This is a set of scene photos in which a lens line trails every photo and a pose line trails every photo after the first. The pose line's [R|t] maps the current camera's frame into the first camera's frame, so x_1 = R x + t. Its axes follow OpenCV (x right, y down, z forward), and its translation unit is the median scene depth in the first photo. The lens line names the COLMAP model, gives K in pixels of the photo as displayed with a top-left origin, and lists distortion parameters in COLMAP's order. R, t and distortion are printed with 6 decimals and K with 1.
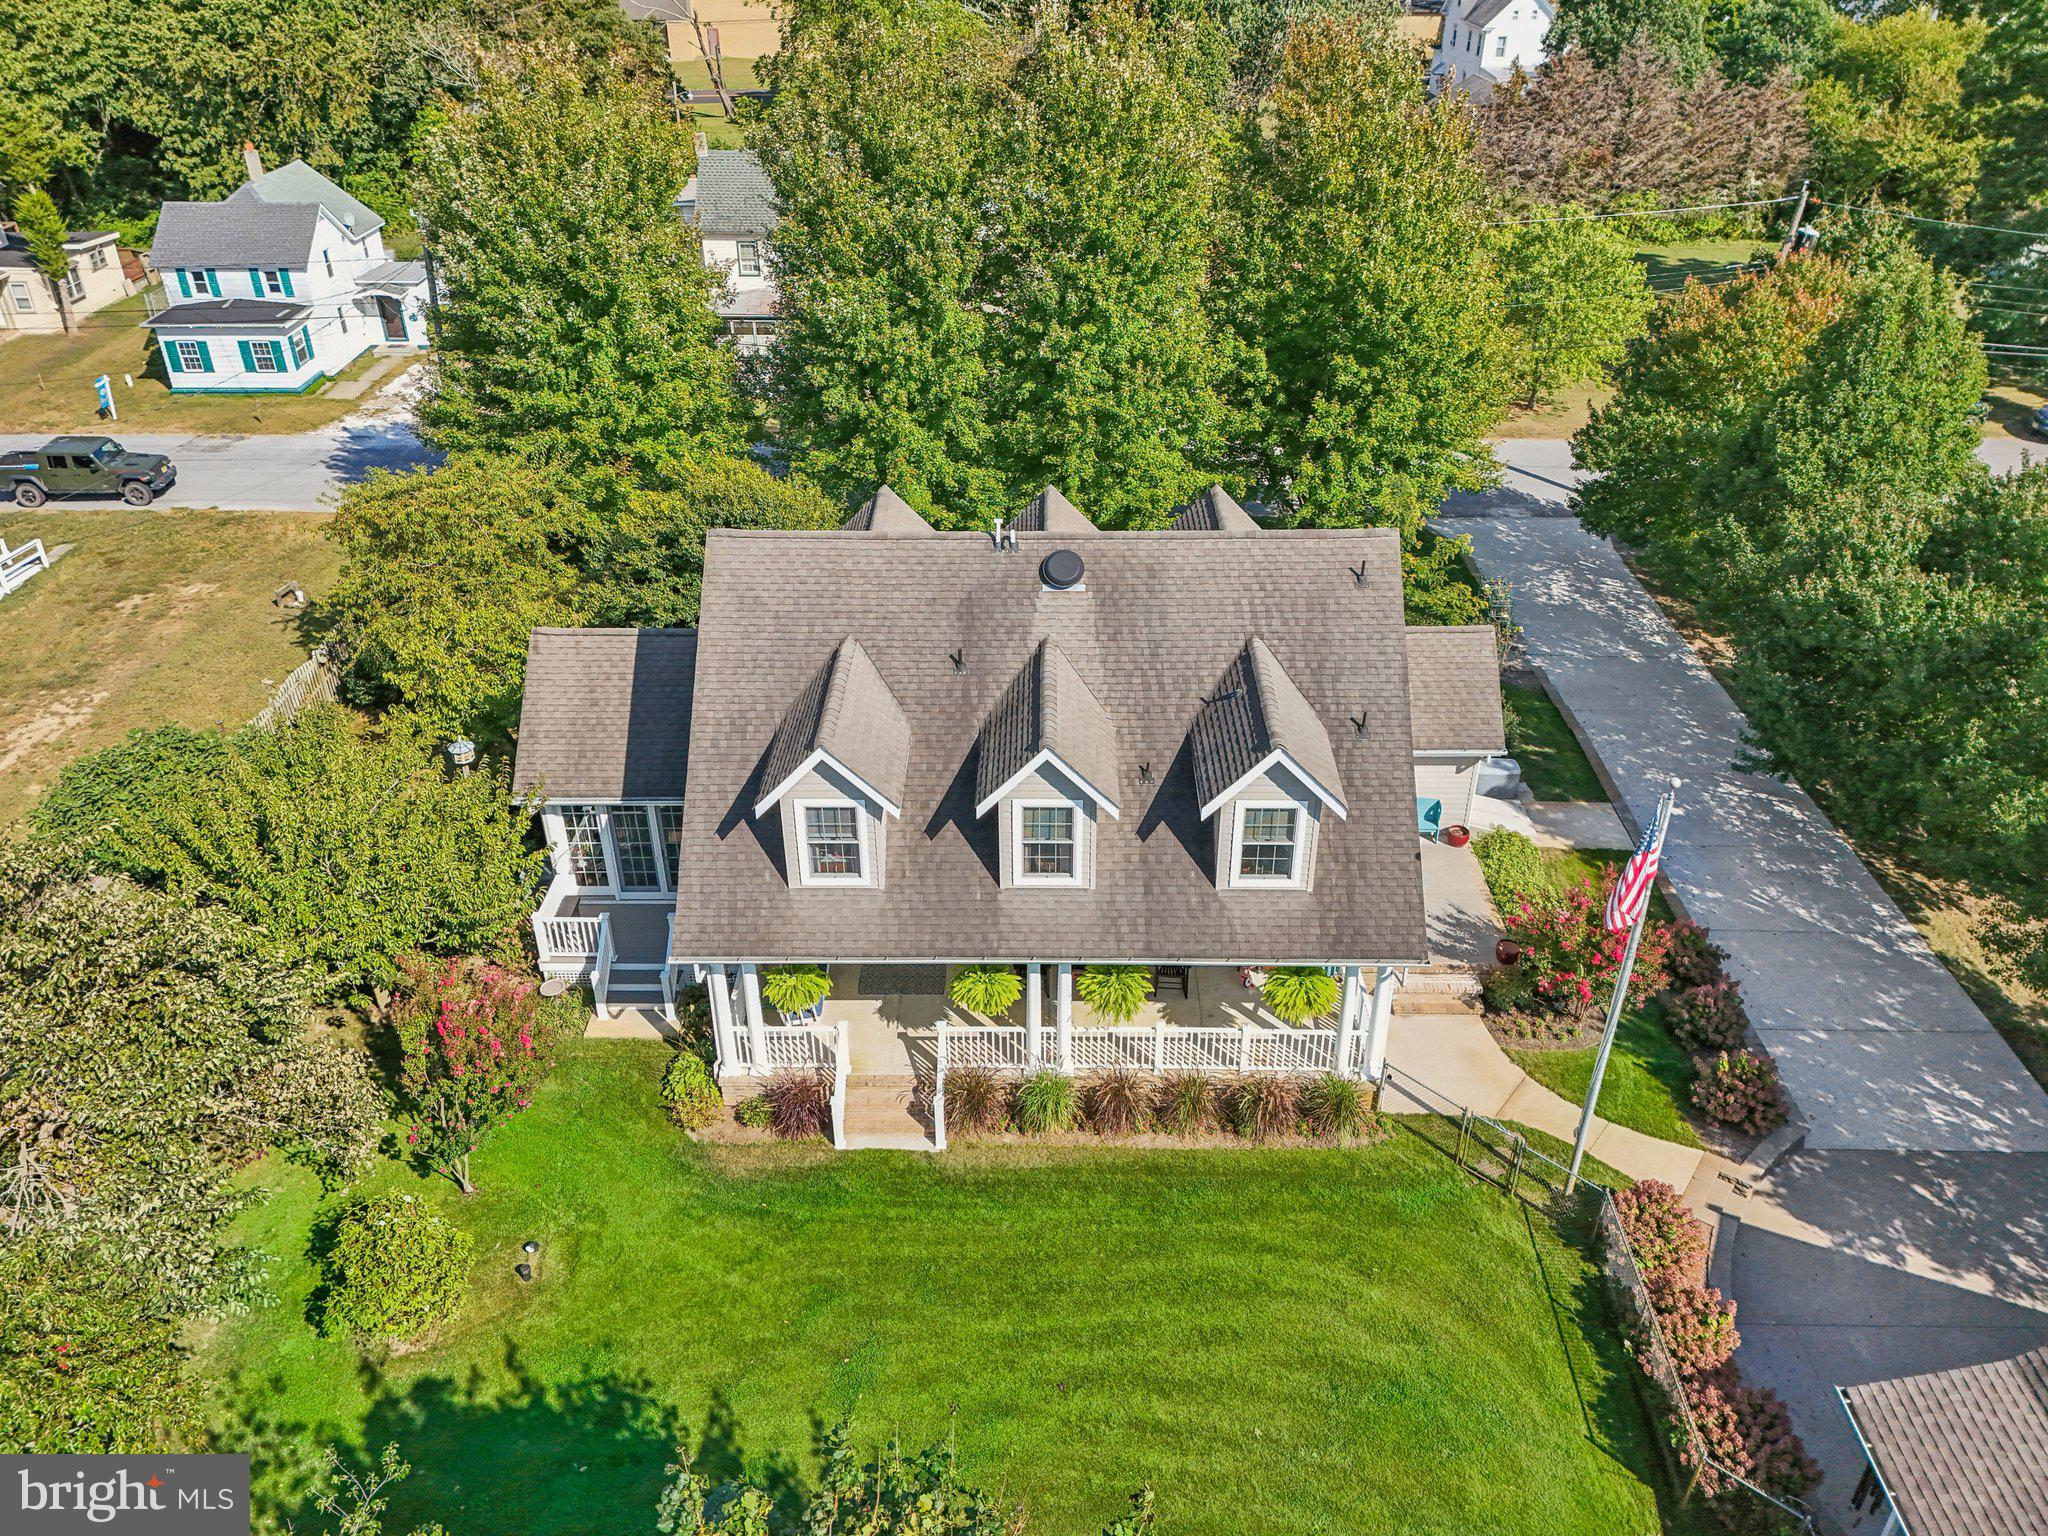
lens RADIAL K [[1535.1, 0, 1030.6], [0, 1535.1, 754.3], [0, 0, 1]] dist [0.052942, -0.046746]
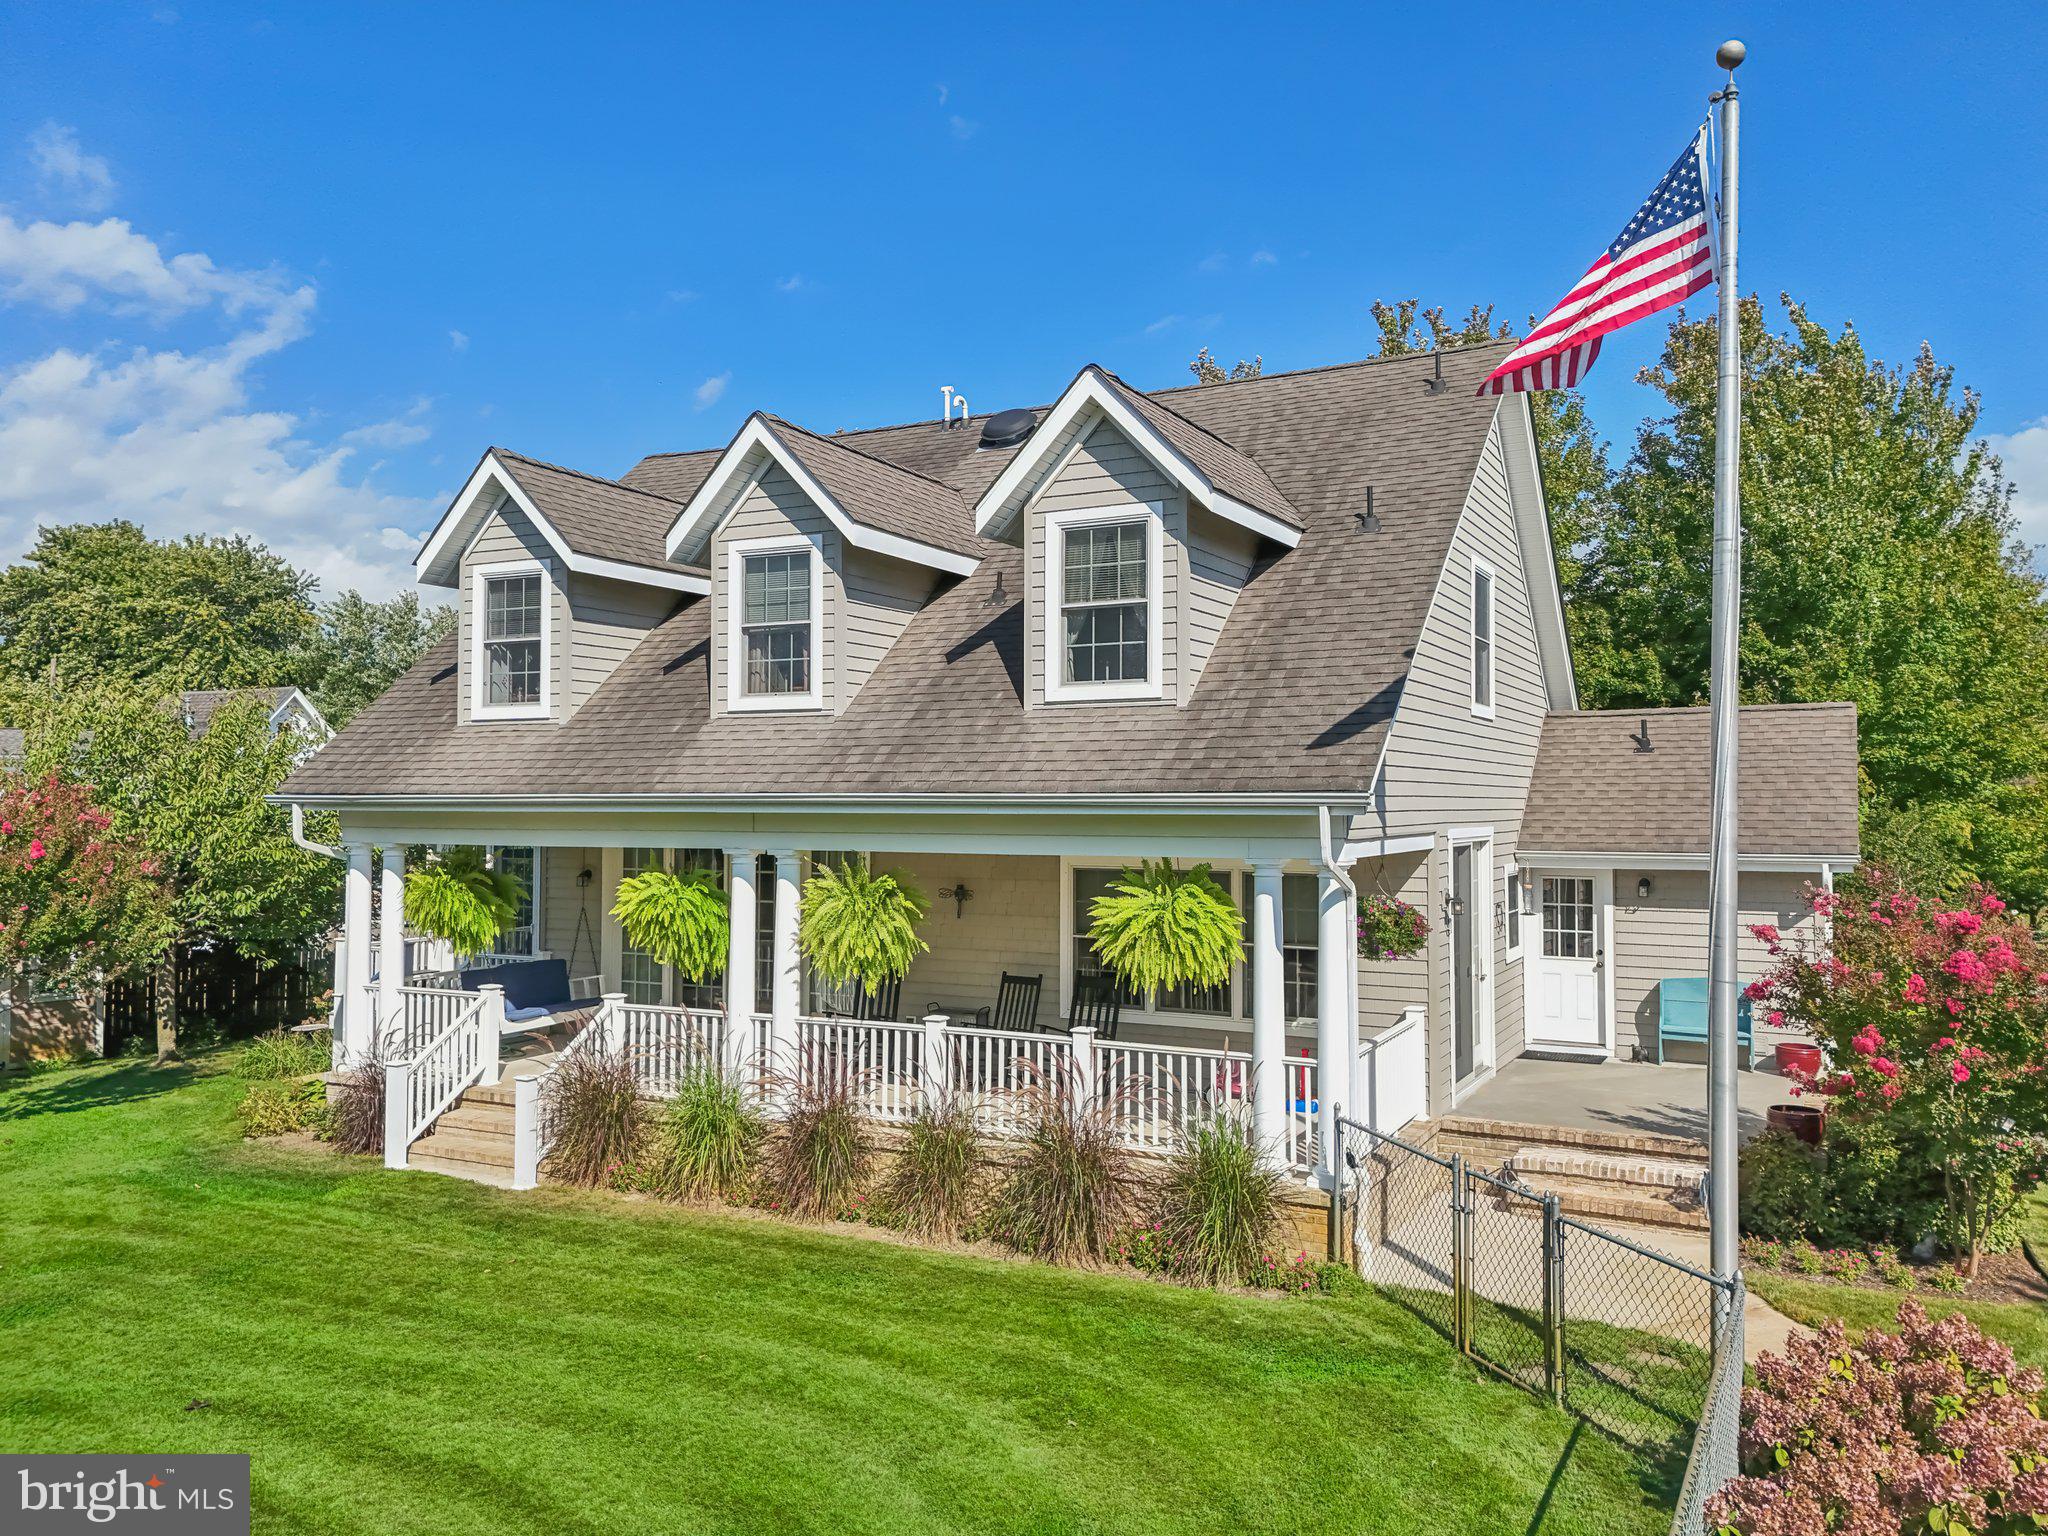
lens RADIAL K [[1535.1, 0, 1038.6], [0, 1535.1, 756.8], [0, 0, 1]] dist [0.052942, -0.046746]
pose [[0.894006, -0.007198, -0.447996, 0.266454], [-0.236751, 0.841298, -0.485970, 0.264057], [0.380396, 0.540524, 0.750422, 0.432197]]
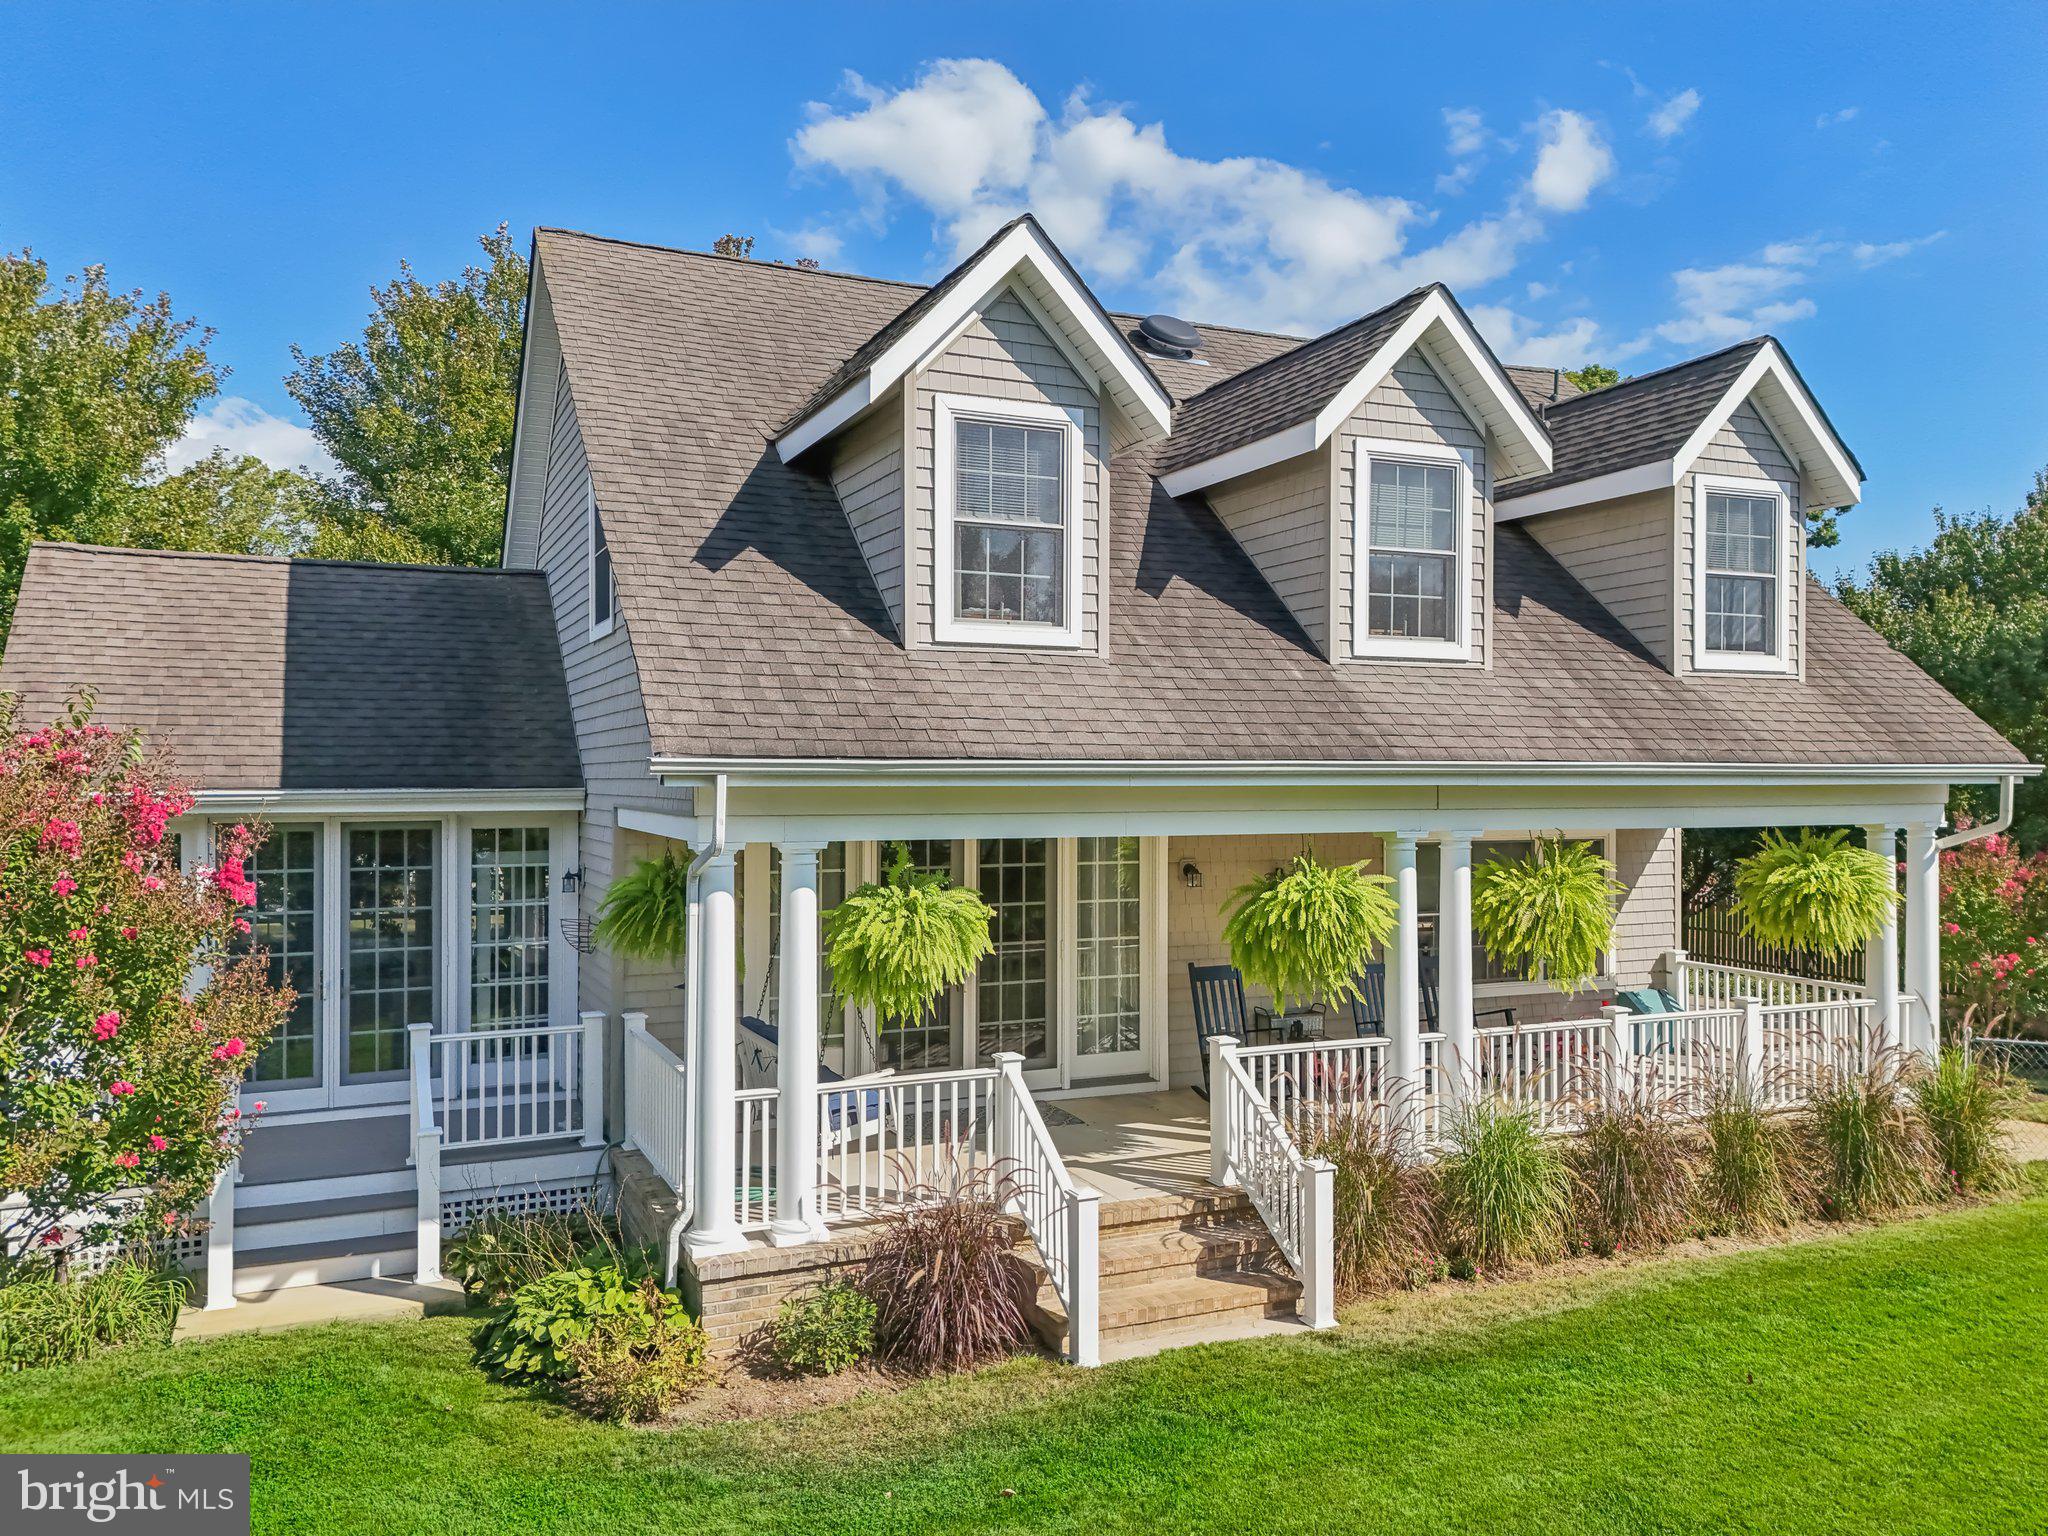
lens RADIAL K [[1535.1, 0, 1026.7], [0, 1535.1, 768.6], [0, 0, 1]] dist [0.052942, -0.046746]
pose [[0.907108, 0.006210, 0.420852, -0.217030], [0.214669, 0.853240, -0.475289, 0.228981], [-0.362039, 0.521482, 0.772647, 0.496013]]
